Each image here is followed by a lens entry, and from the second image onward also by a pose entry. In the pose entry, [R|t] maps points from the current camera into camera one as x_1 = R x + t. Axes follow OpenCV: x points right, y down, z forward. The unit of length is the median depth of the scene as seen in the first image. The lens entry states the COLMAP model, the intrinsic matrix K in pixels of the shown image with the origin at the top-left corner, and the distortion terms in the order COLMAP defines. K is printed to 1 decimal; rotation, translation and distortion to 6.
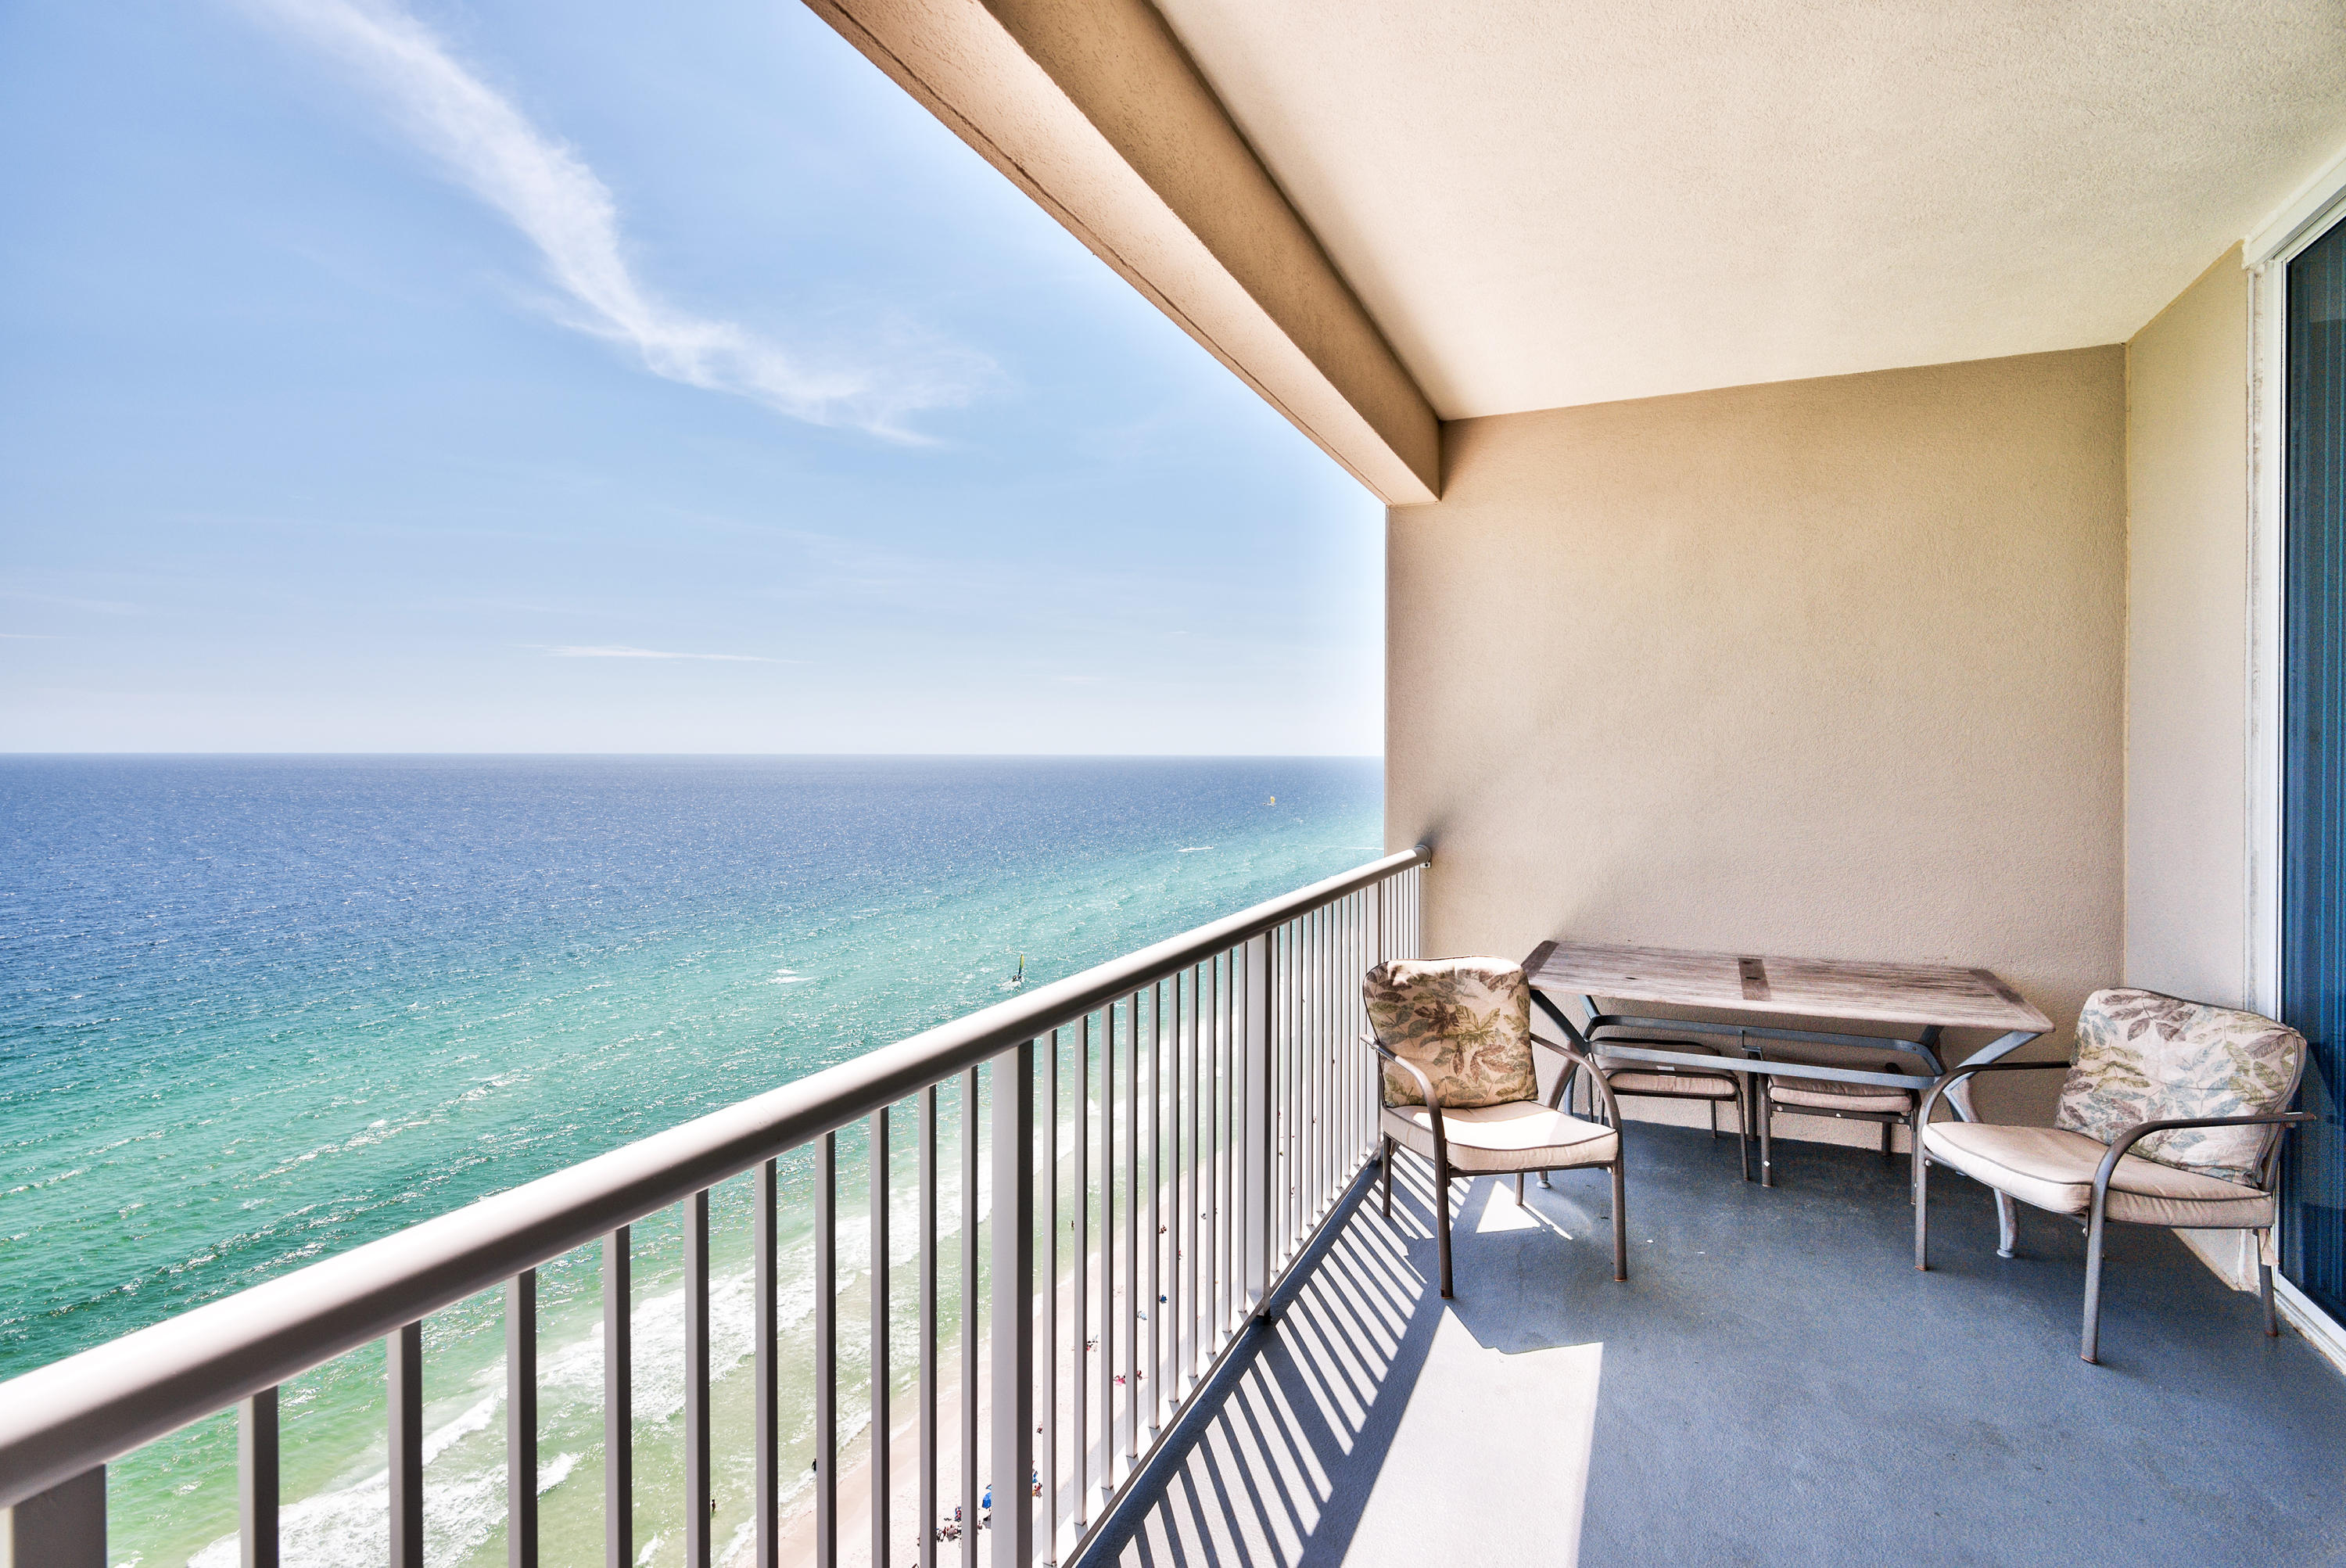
lens RADIAL K [[1109.7, 0, 1174.7], [0, 1109.7, 819.3], [0, 0, 1]] dist [0.002501, 0.000637]
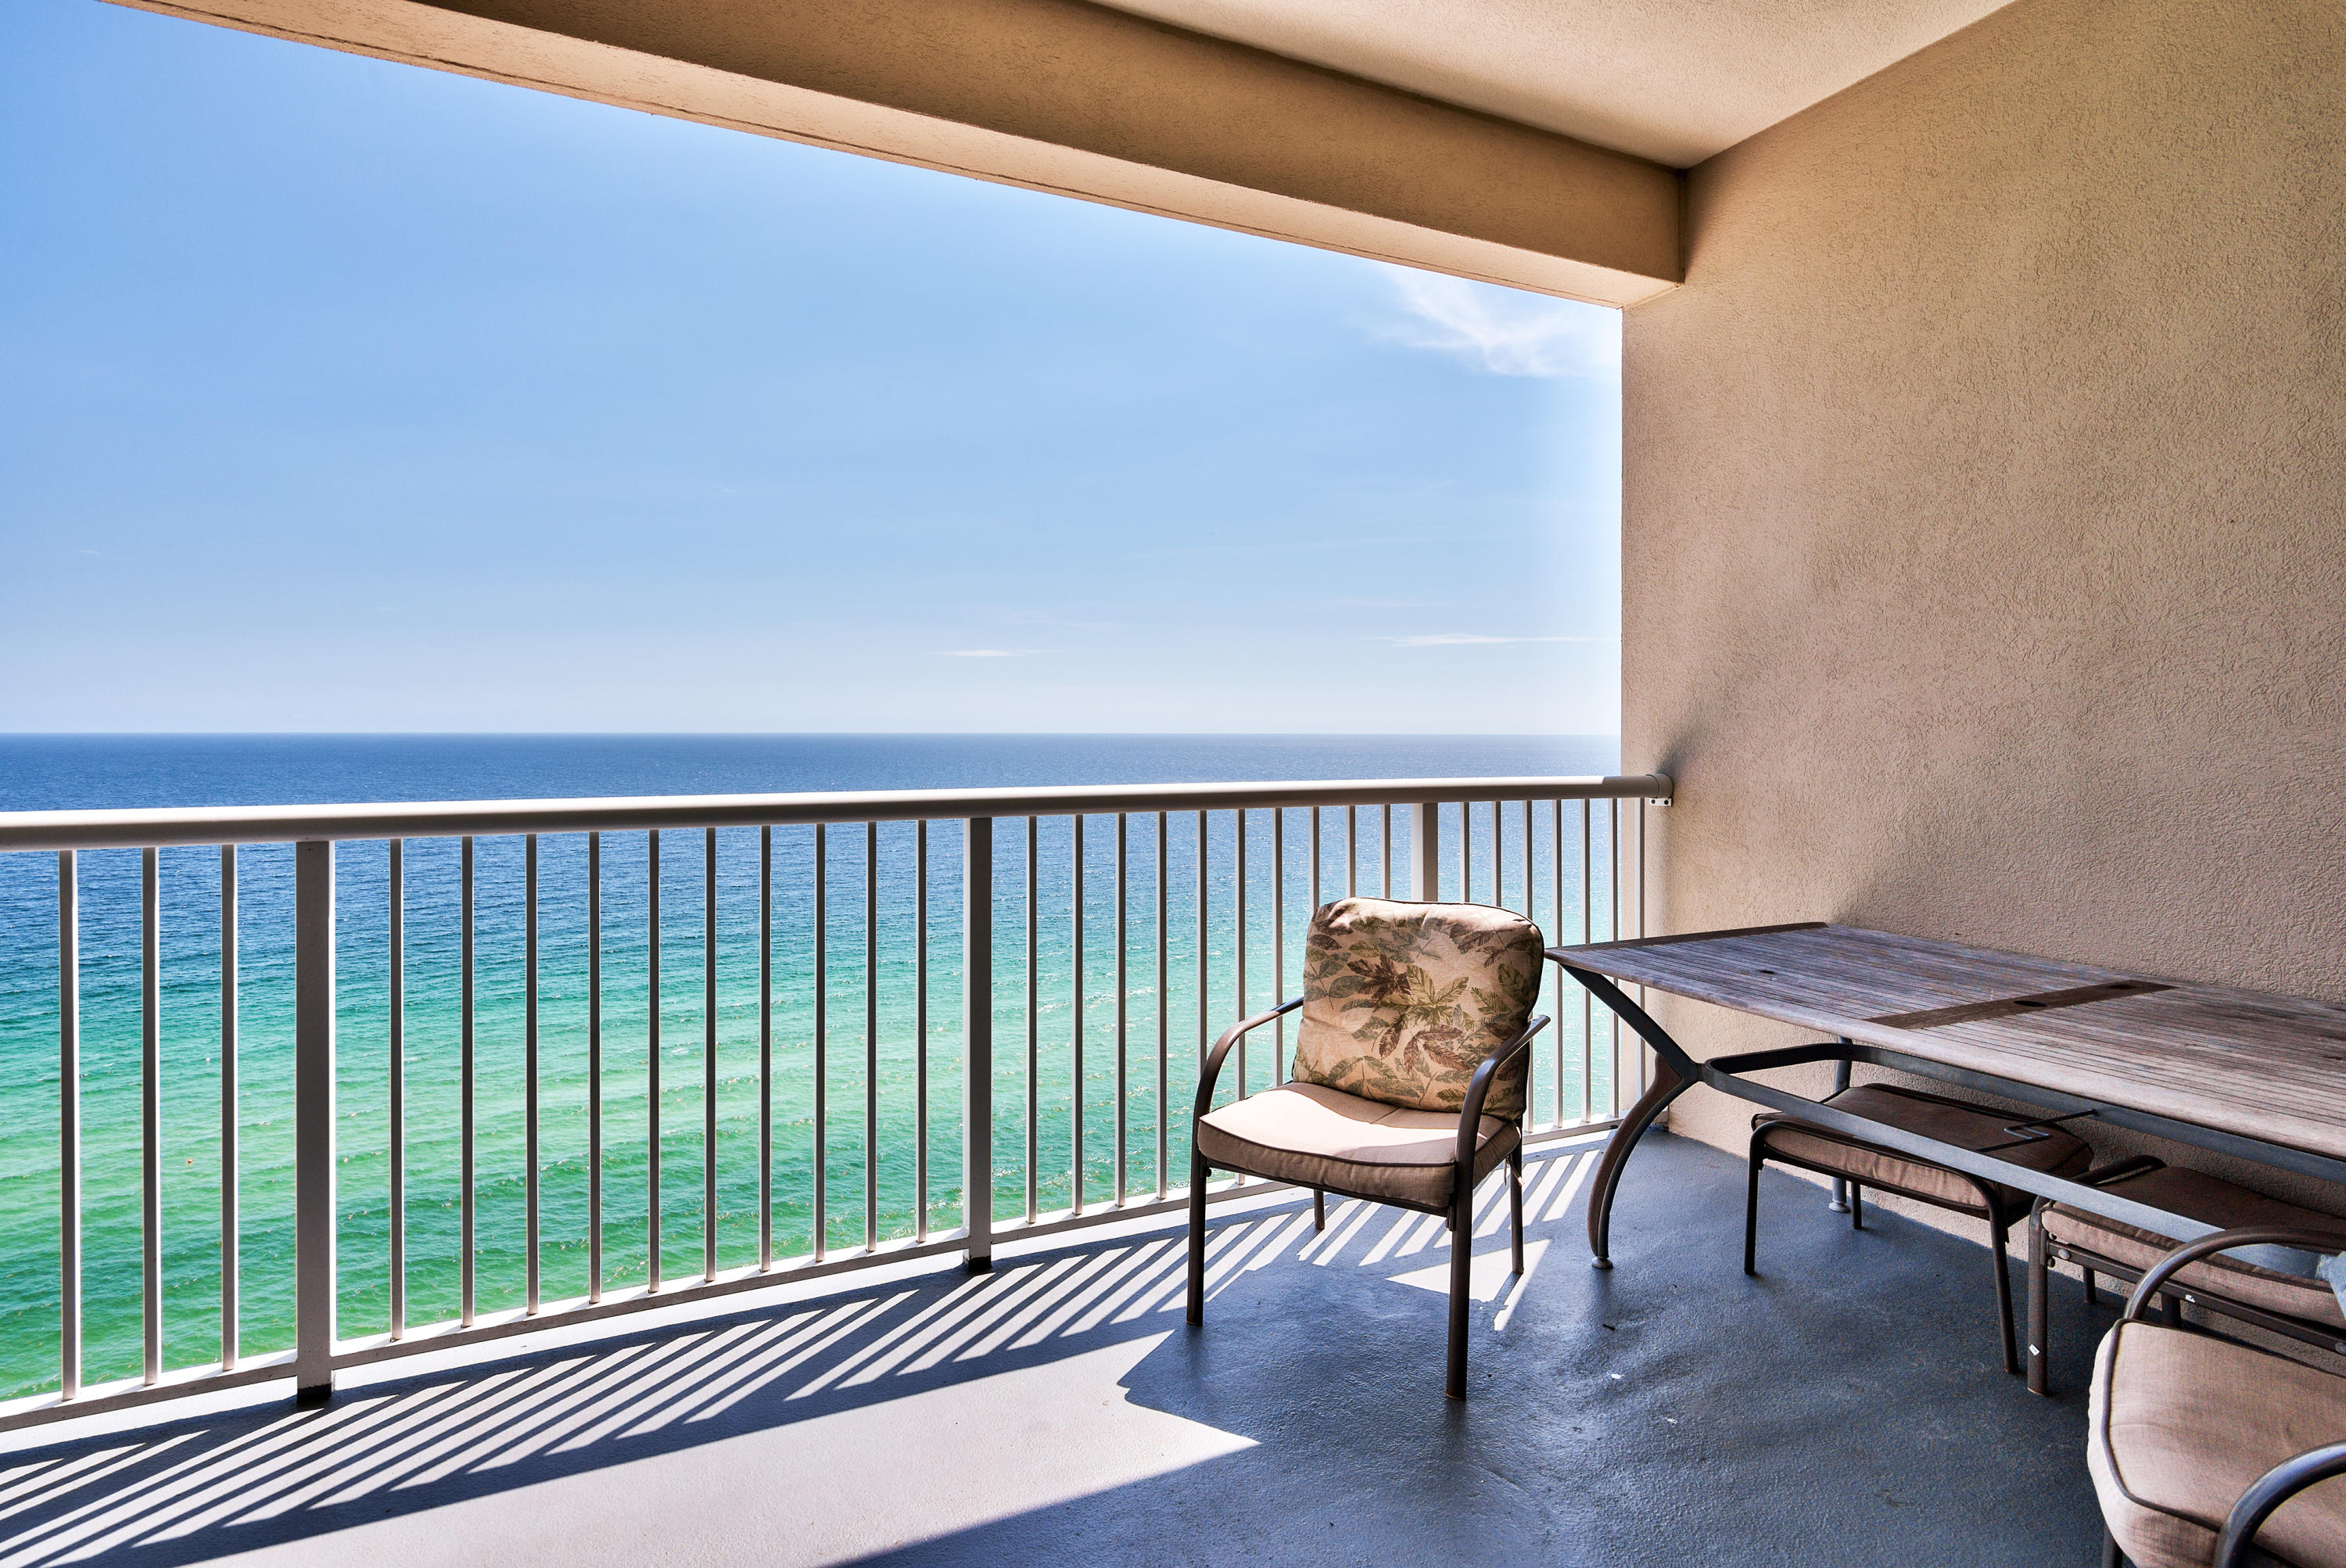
lens RADIAL K [[1135.5, 0, 1173.0], [0, 1135.5, 784.0], [0, 0, 1]] dist [-0.000199, -0.000395]
pose [[0.764110, 0.024425, -0.644624, 0.614290], [-0.035386, 0.999365, -0.004079, 0.058319], [0.644115, 0.025927, 0.764489, 0.332575]]
